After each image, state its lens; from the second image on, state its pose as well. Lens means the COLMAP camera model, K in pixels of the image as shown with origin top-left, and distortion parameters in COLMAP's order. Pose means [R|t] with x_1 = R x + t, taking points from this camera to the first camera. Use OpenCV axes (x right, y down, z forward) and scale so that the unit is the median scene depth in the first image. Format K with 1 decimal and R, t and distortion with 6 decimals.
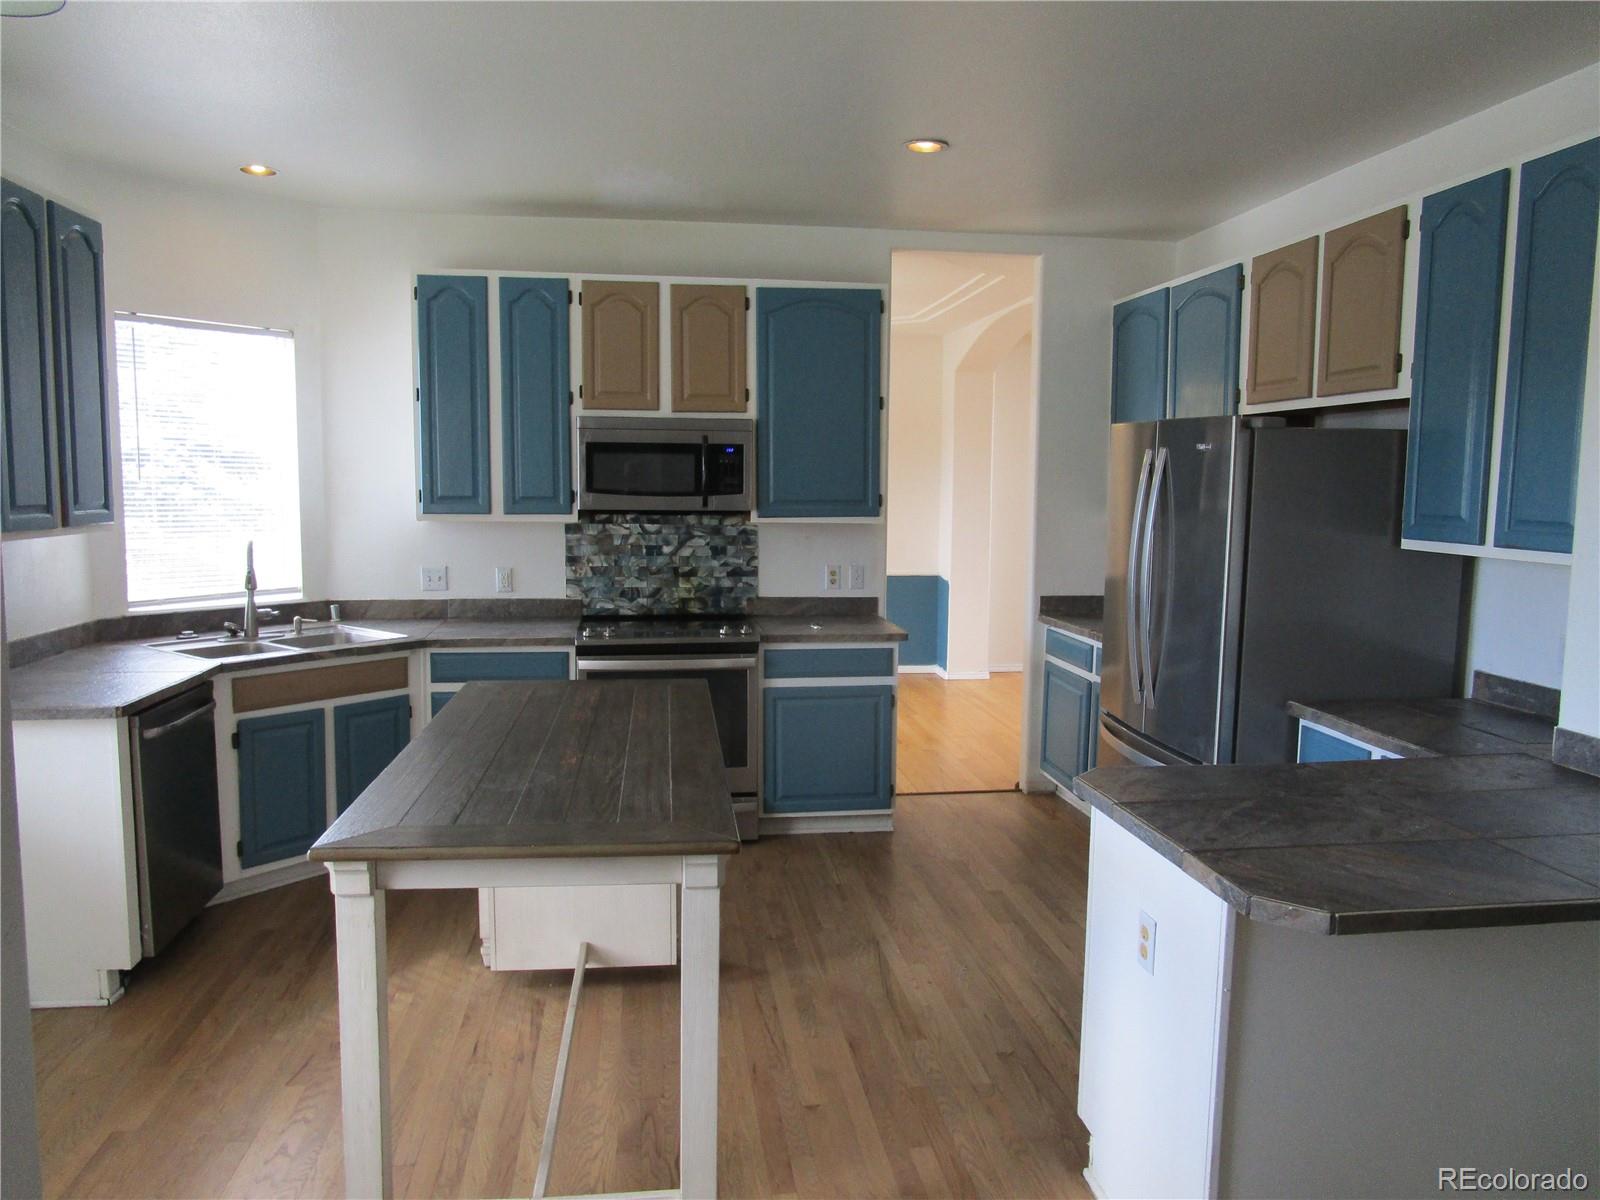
lens RADIAL K [[1135.1, 0, 794.5], [0, 1135.1, 598.9], [0, 0, 1]] dist [-0.010998, 0.003963]
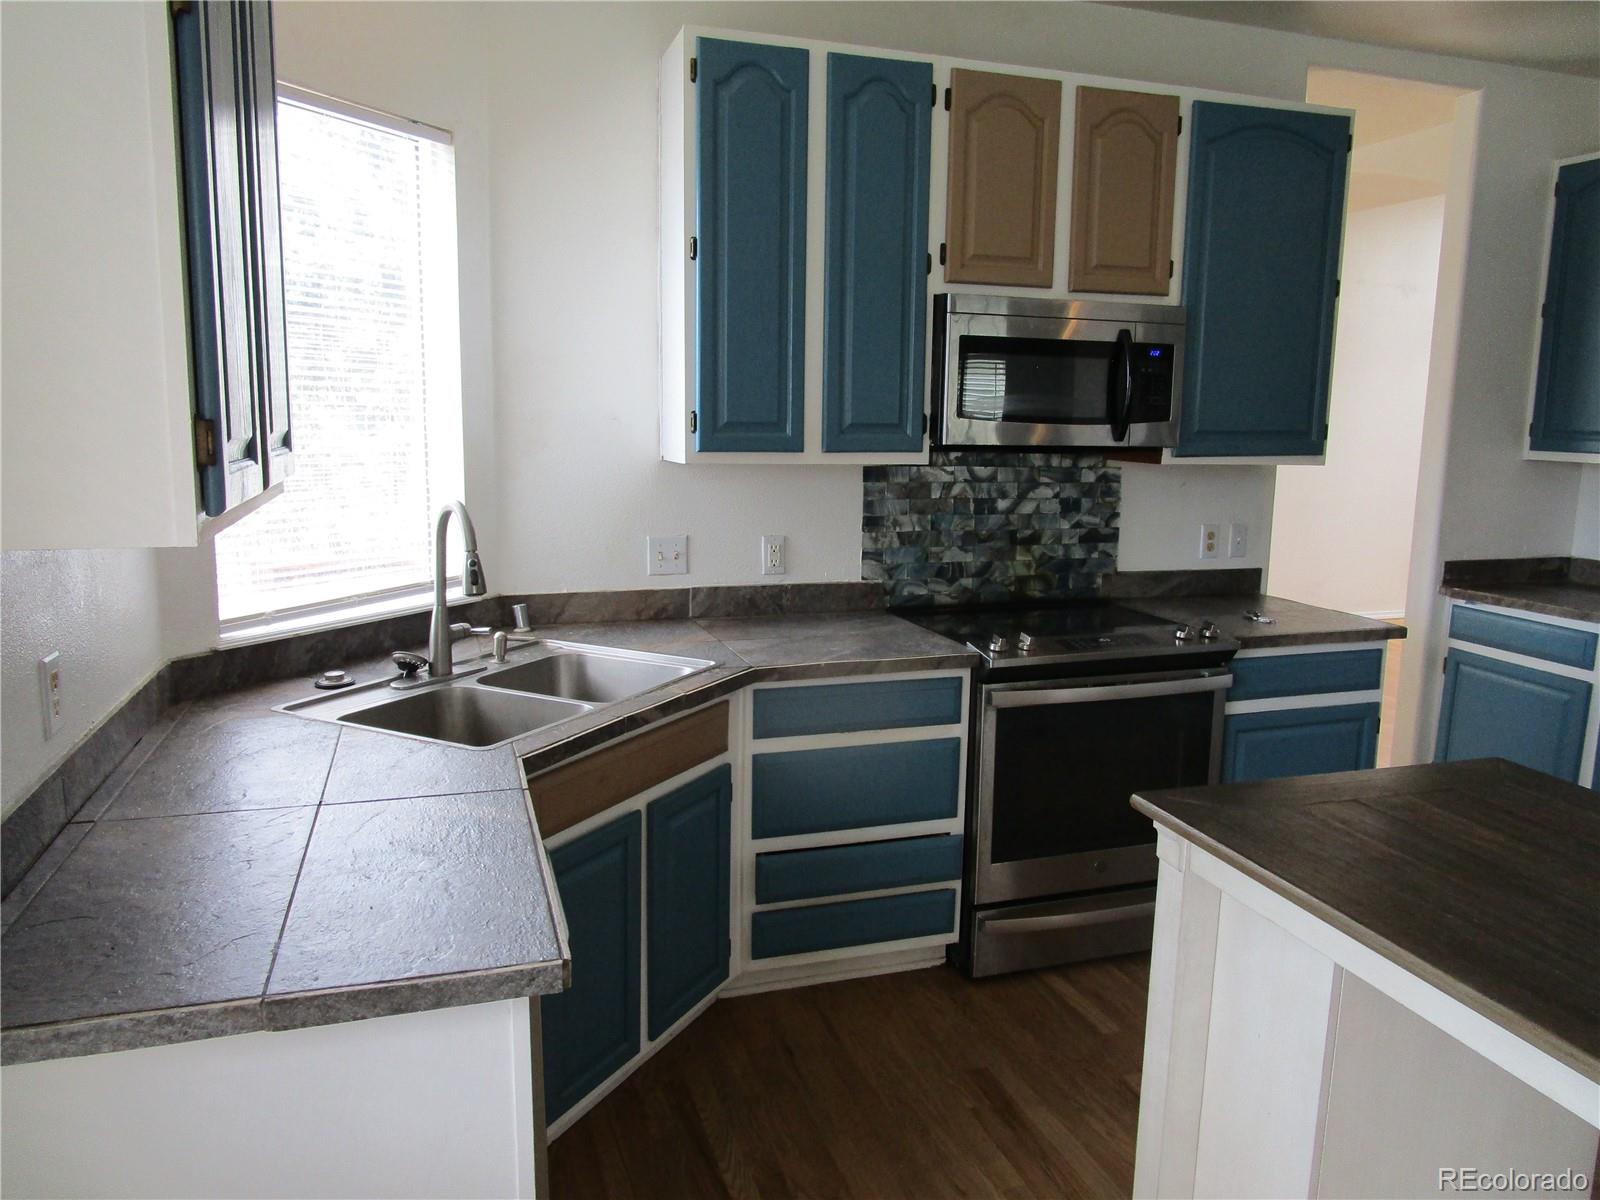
lens RADIAL K [[1135.1, 0, 806.7], [0, 1135.1, 594.4], [0, 0, 1]] dist [-0.010998, 0.003963]
pose [[0.983051, -0.023664, 0.181799, -0.352598], [0.013279, 0.998221, 0.058130, -0.031550], [-0.182852, -0.054731, 0.981616, 0.367924]]
